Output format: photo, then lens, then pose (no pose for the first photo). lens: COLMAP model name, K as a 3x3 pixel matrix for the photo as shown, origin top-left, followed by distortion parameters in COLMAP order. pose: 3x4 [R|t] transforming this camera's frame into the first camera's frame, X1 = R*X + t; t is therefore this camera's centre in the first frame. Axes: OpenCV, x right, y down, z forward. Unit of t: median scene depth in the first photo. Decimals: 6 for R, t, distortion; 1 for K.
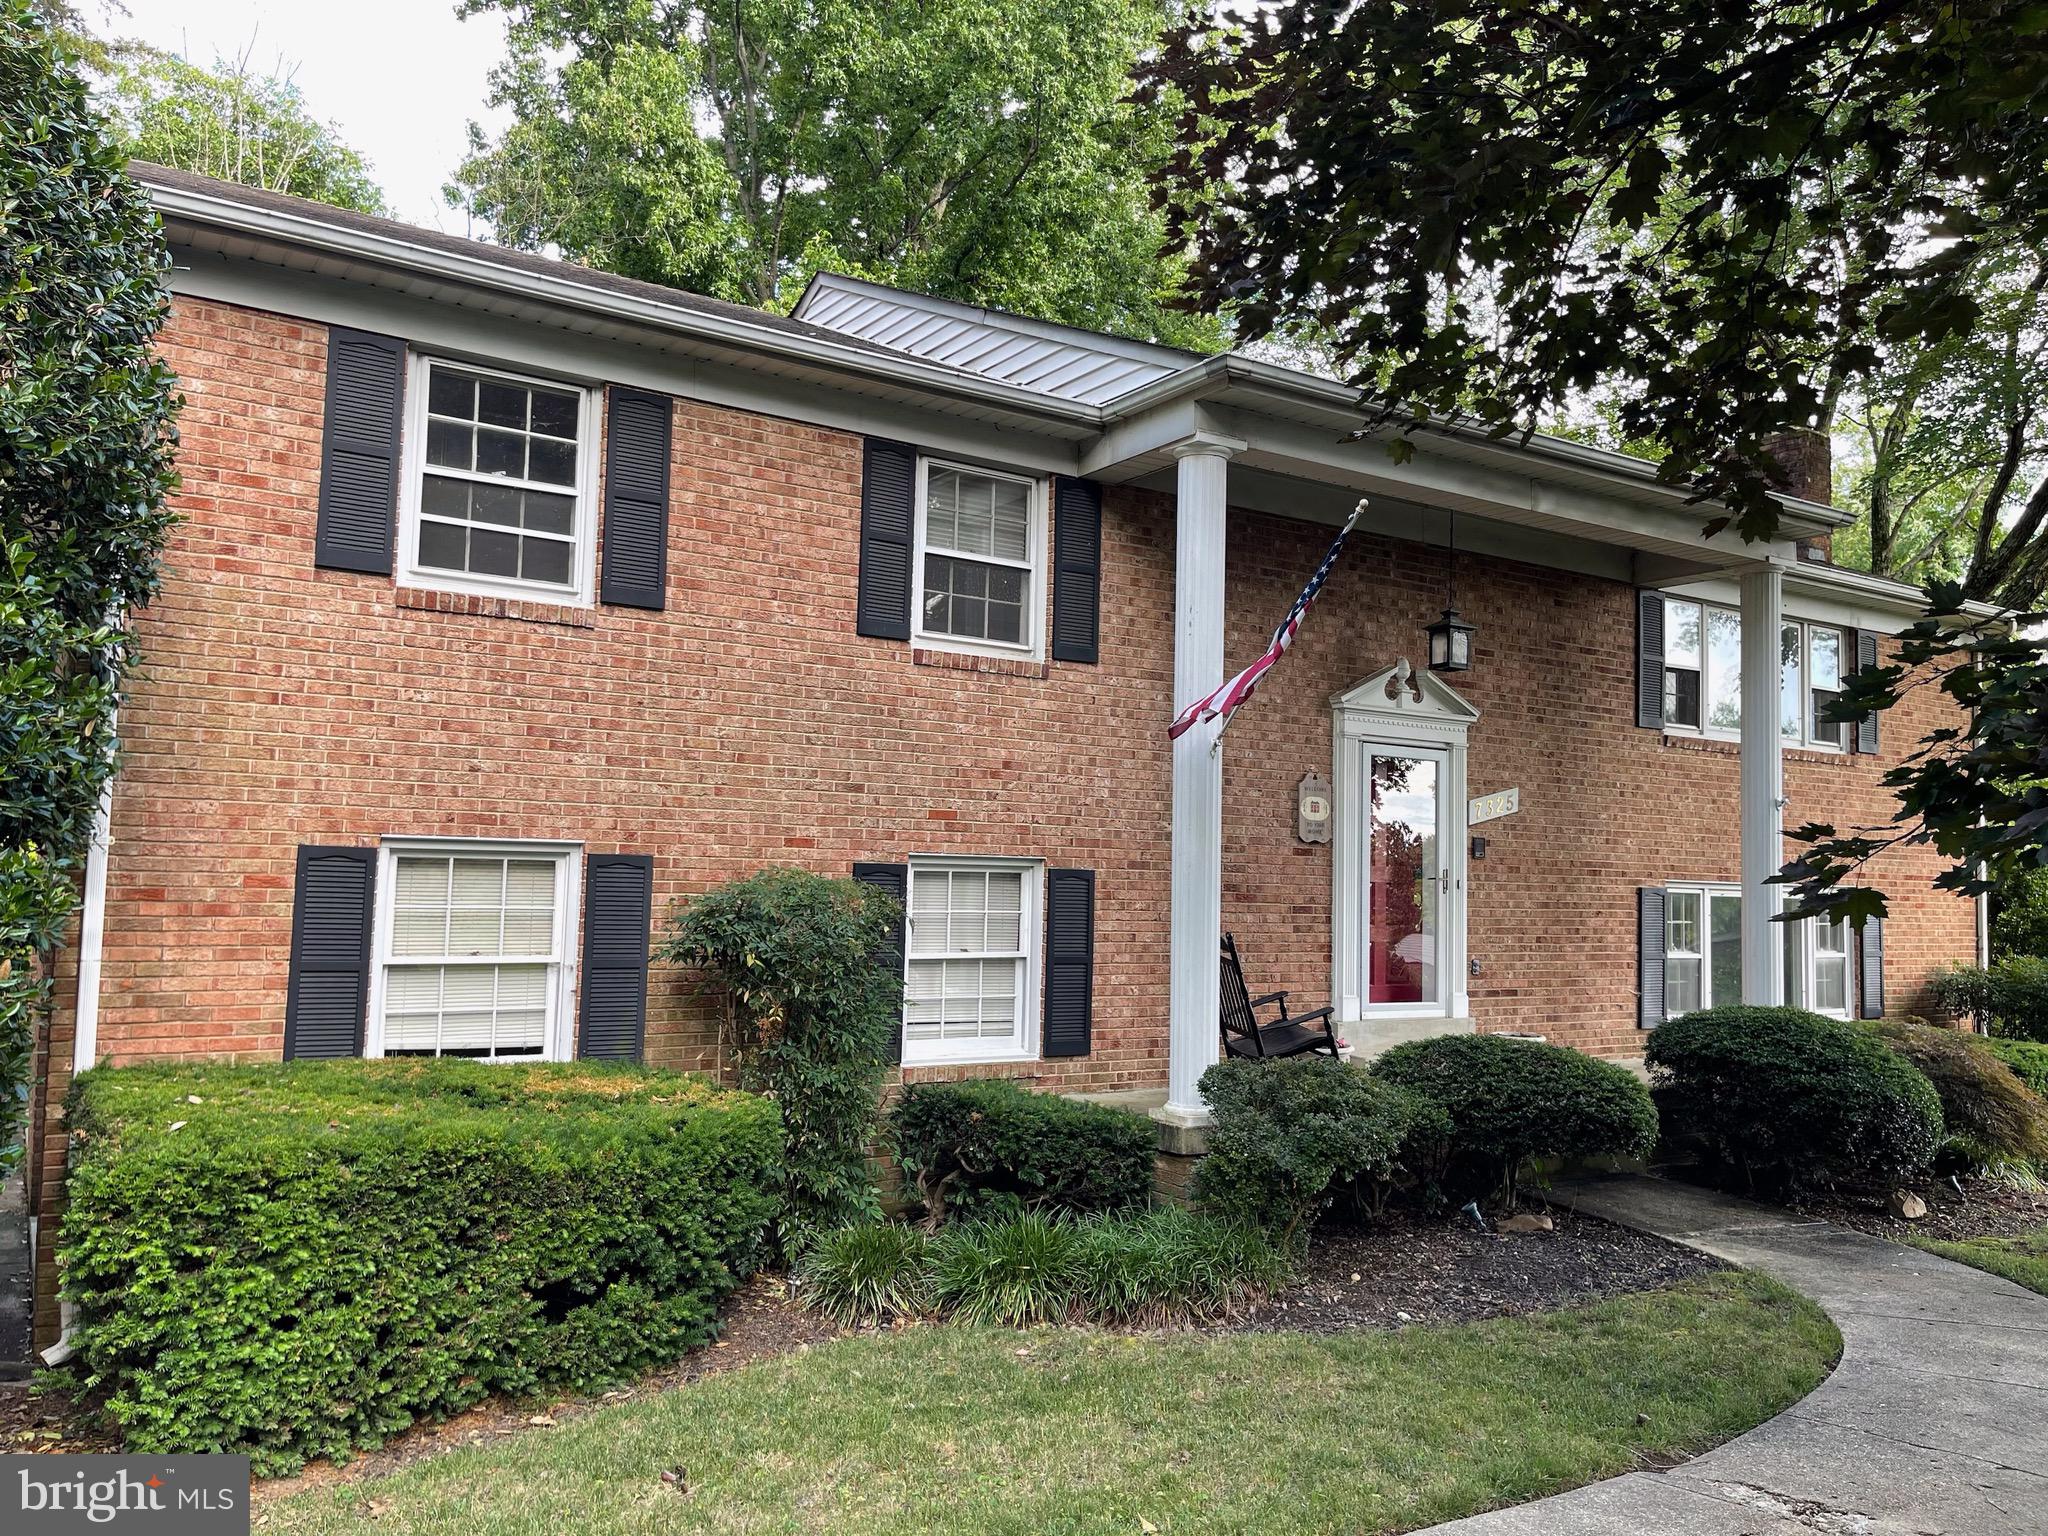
lens RADIAL K [[1541.5, 0, 1012.1], [0, 1541.5, 780.7], [0, 0, 1]] dist [0.049744, -0.060587]
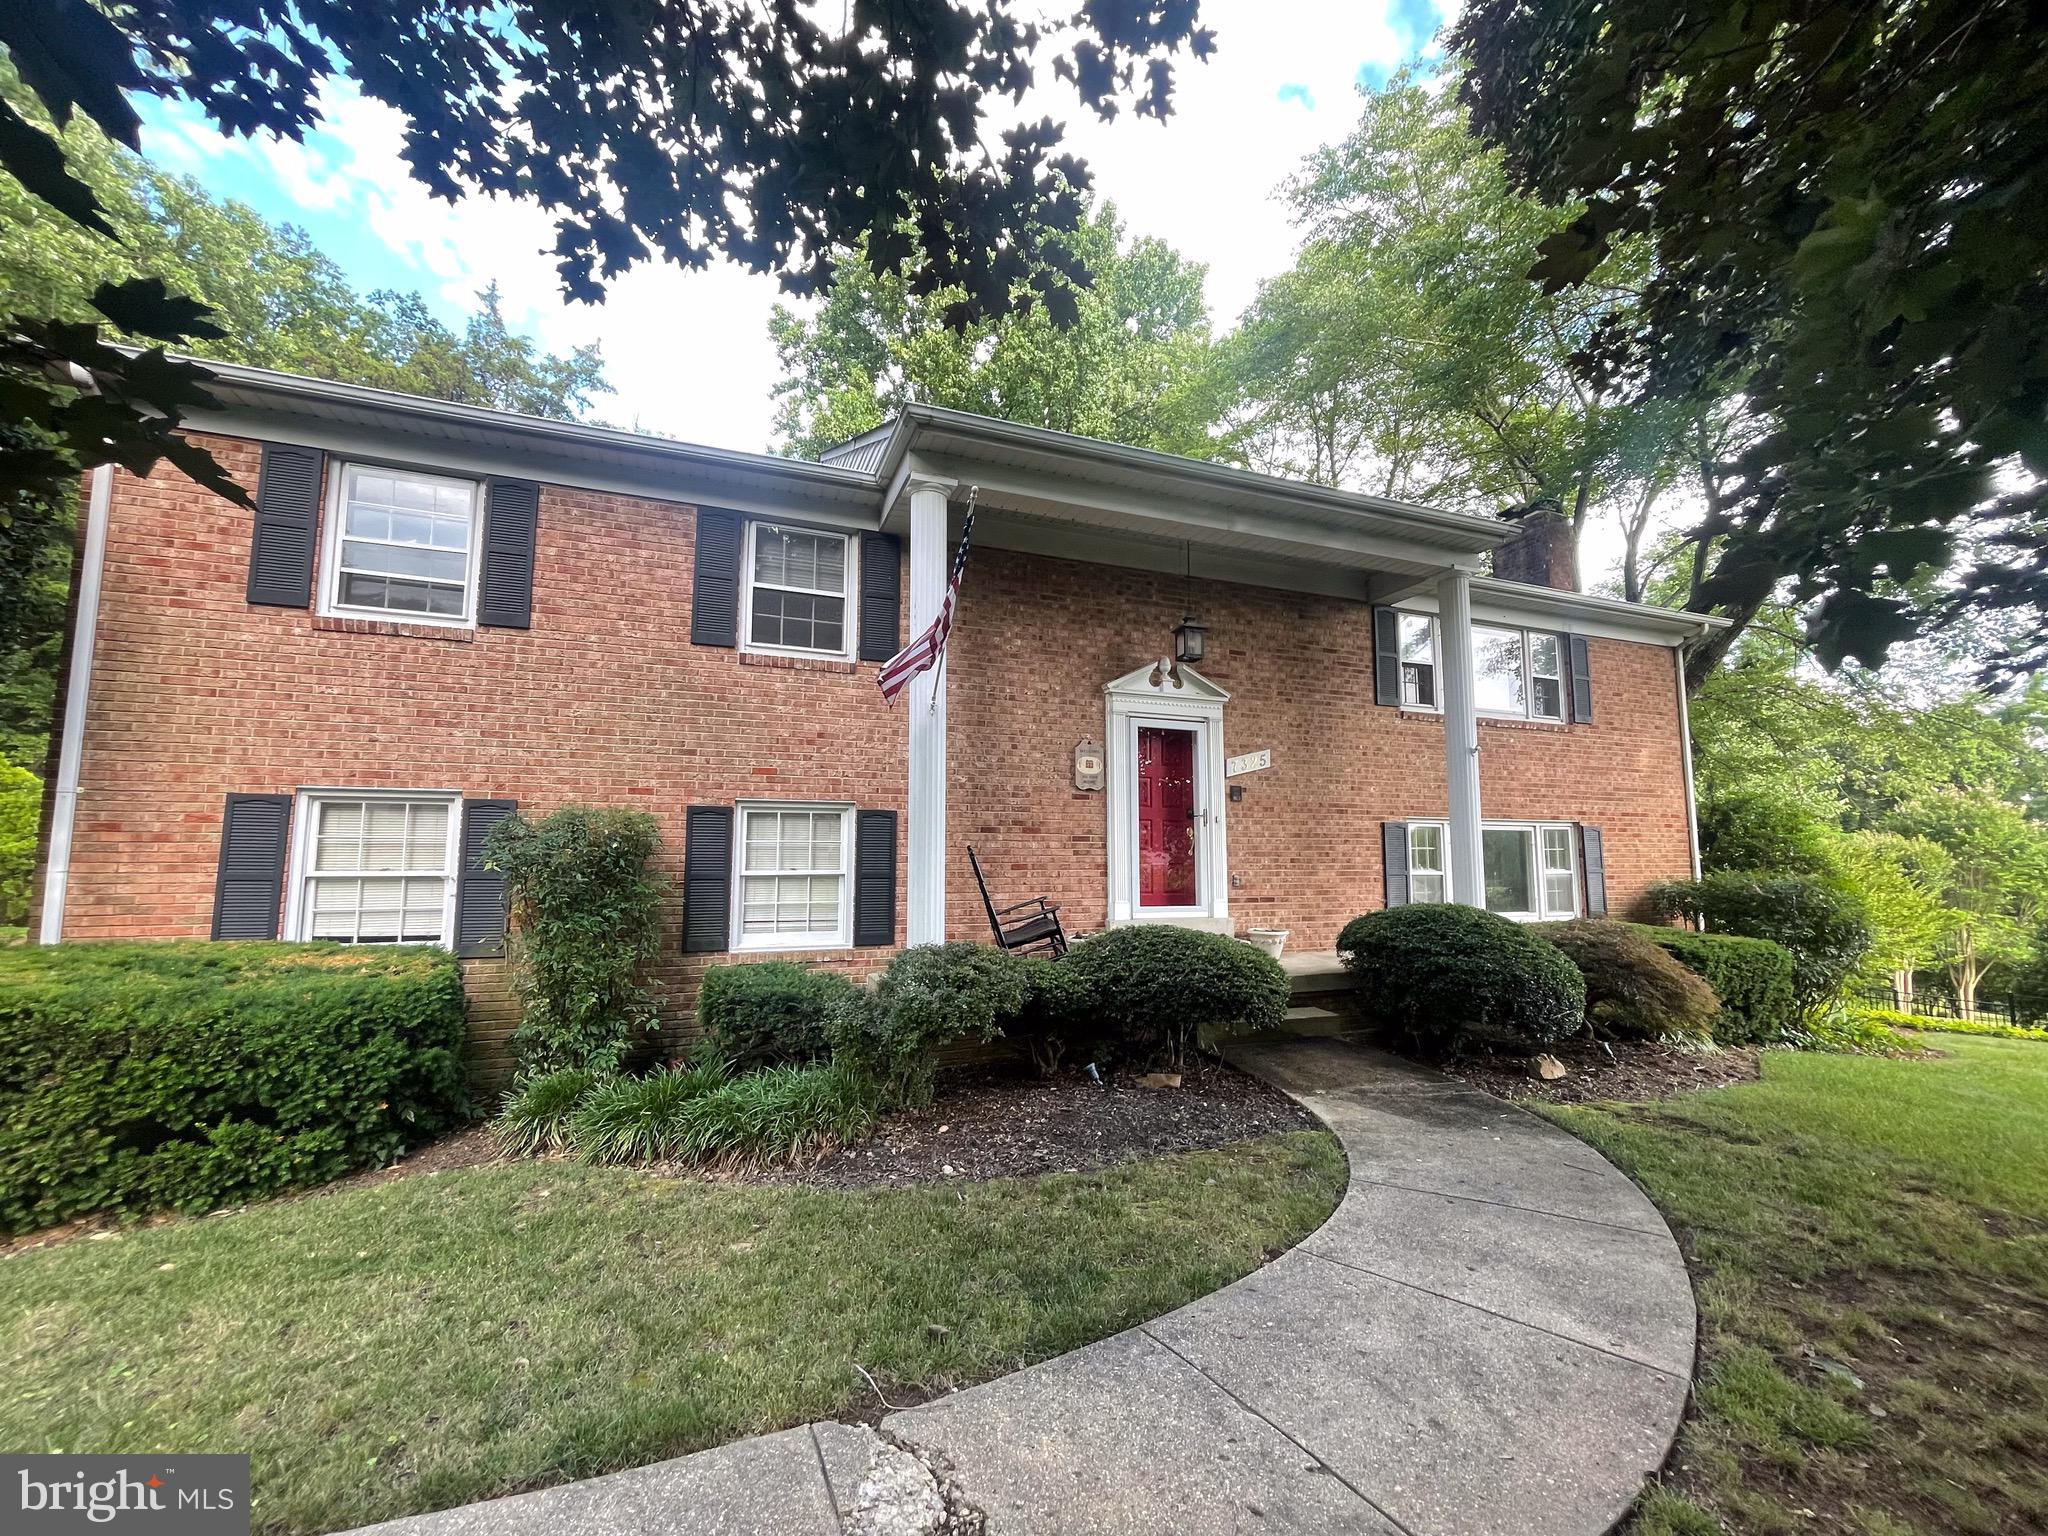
lens RADIAL K [[821.3, 0, 1017.1], [0, 821.3, 782.8], [0, 0, 1]] dist [-0.004971, 0.000720]
pose [[0.979029, -0.042735, -0.199186, 0.336621], [0.035847, 0.998632, -0.038061, 0.071575], [0.200540, 0.030123, 0.979222, 0.330692]]
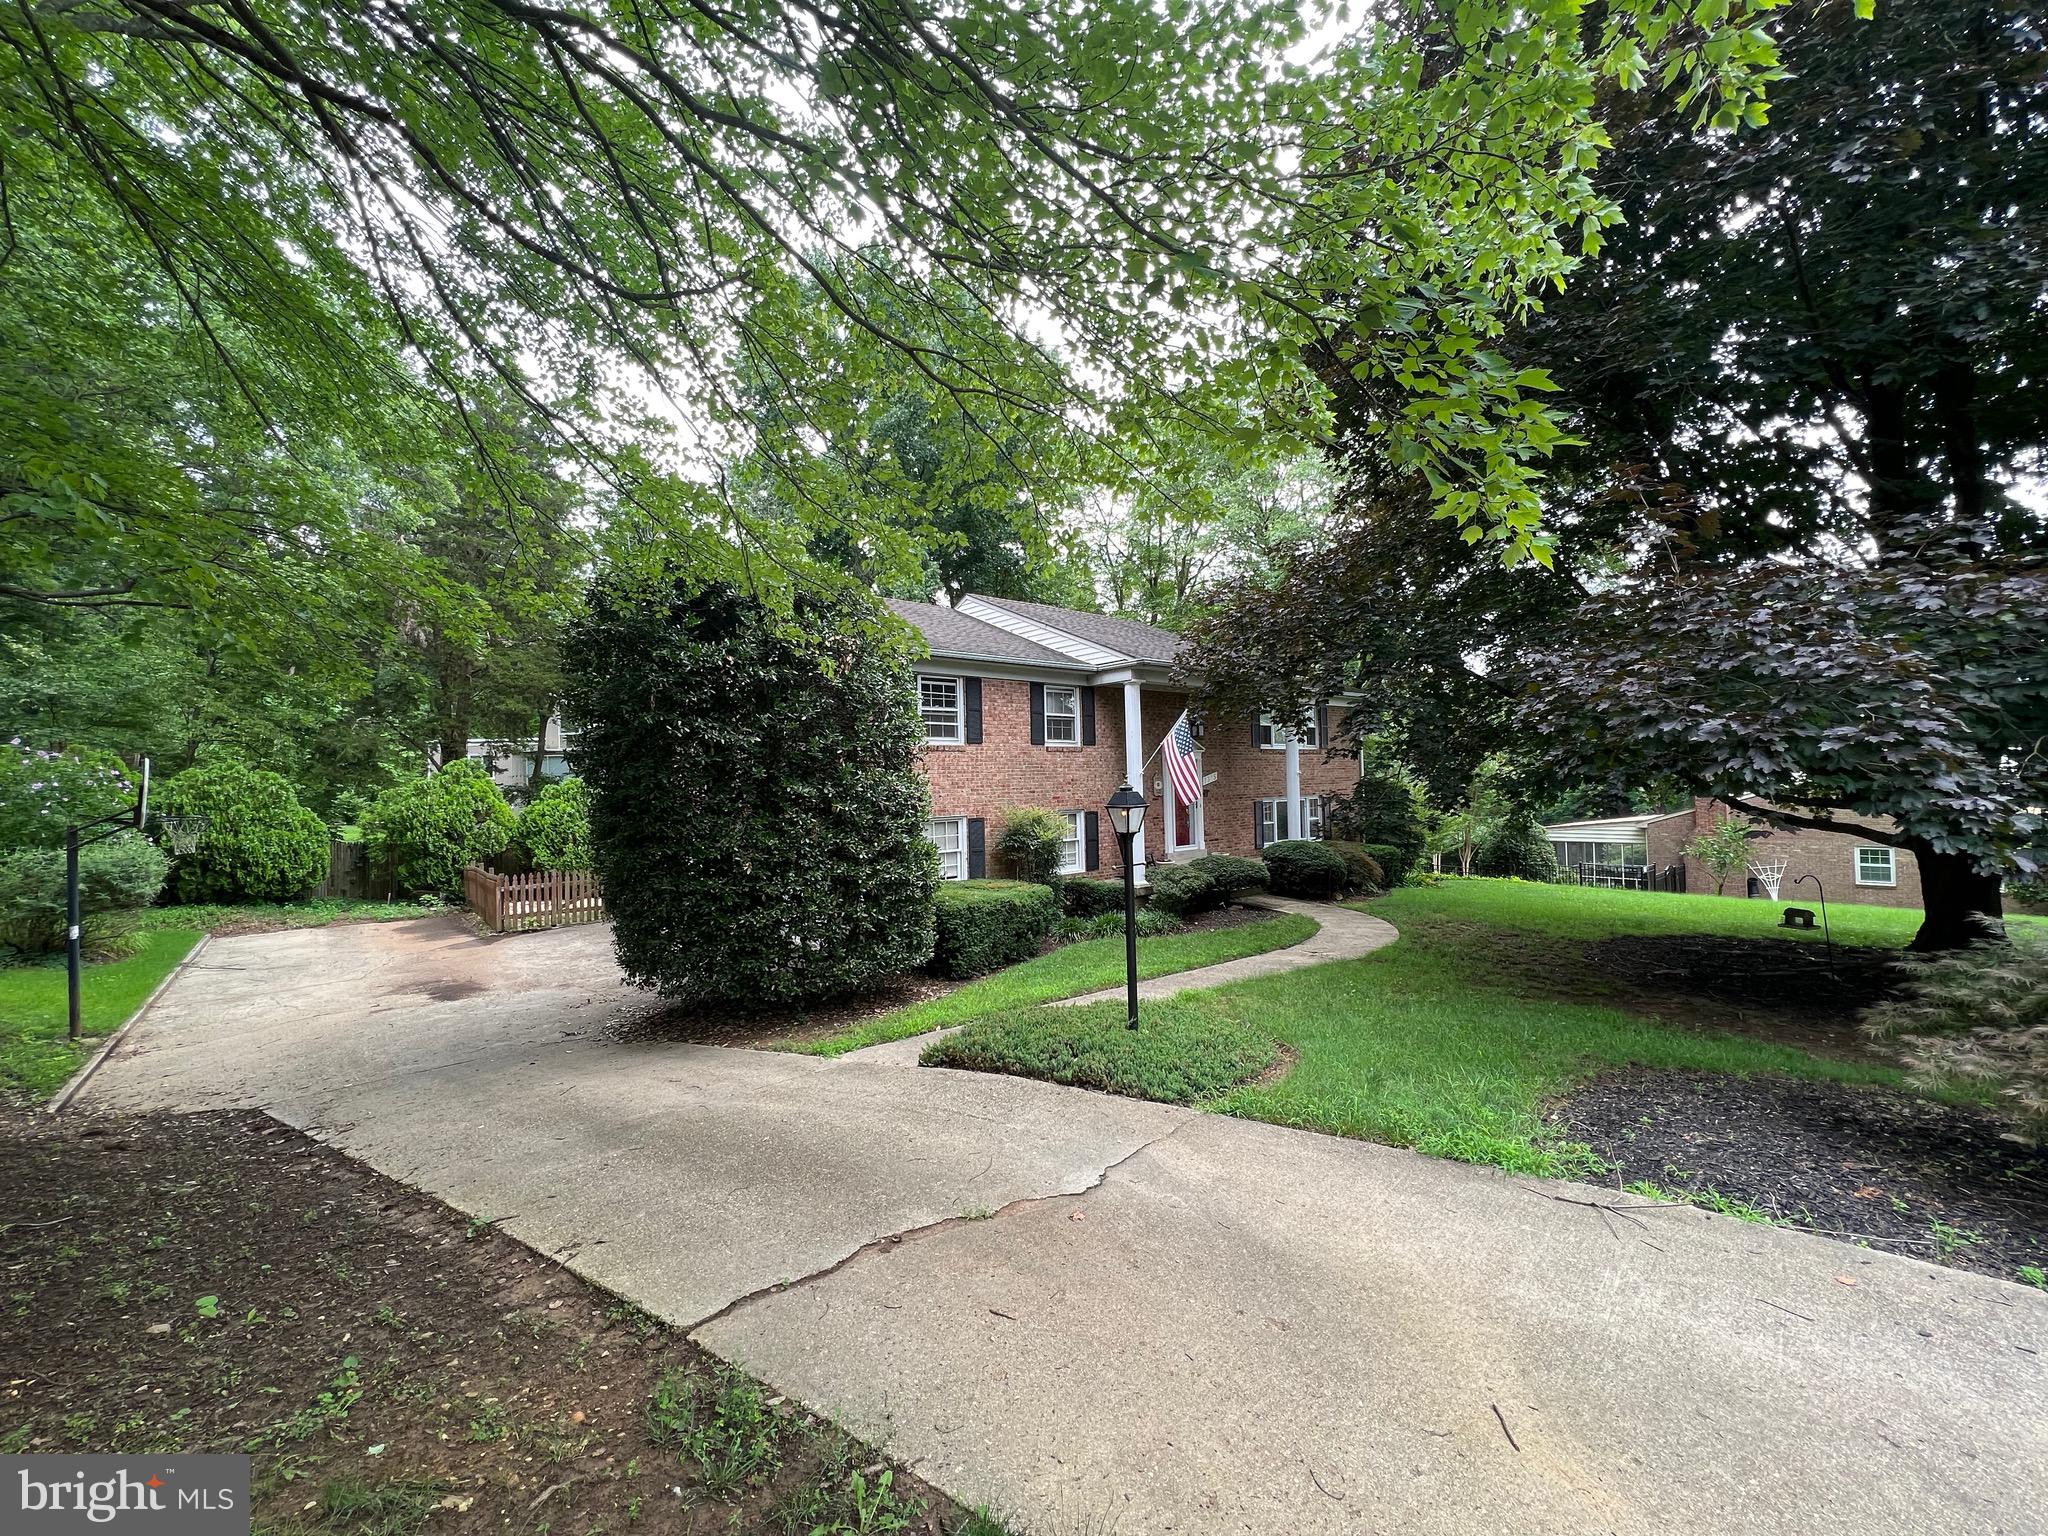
lens RADIAL K [[818.0, 0, 1018.8], [0, 818.0, 764.2], [0, 0, 1]] dist [-0.001092, -0.000210]
pose [[0.989121, -0.048016, 0.139047, -0.368138], [0.042047, 0.998077, 0.045555, -0.132987], [-0.140967, -0.039213, 0.989237, -0.693127]]
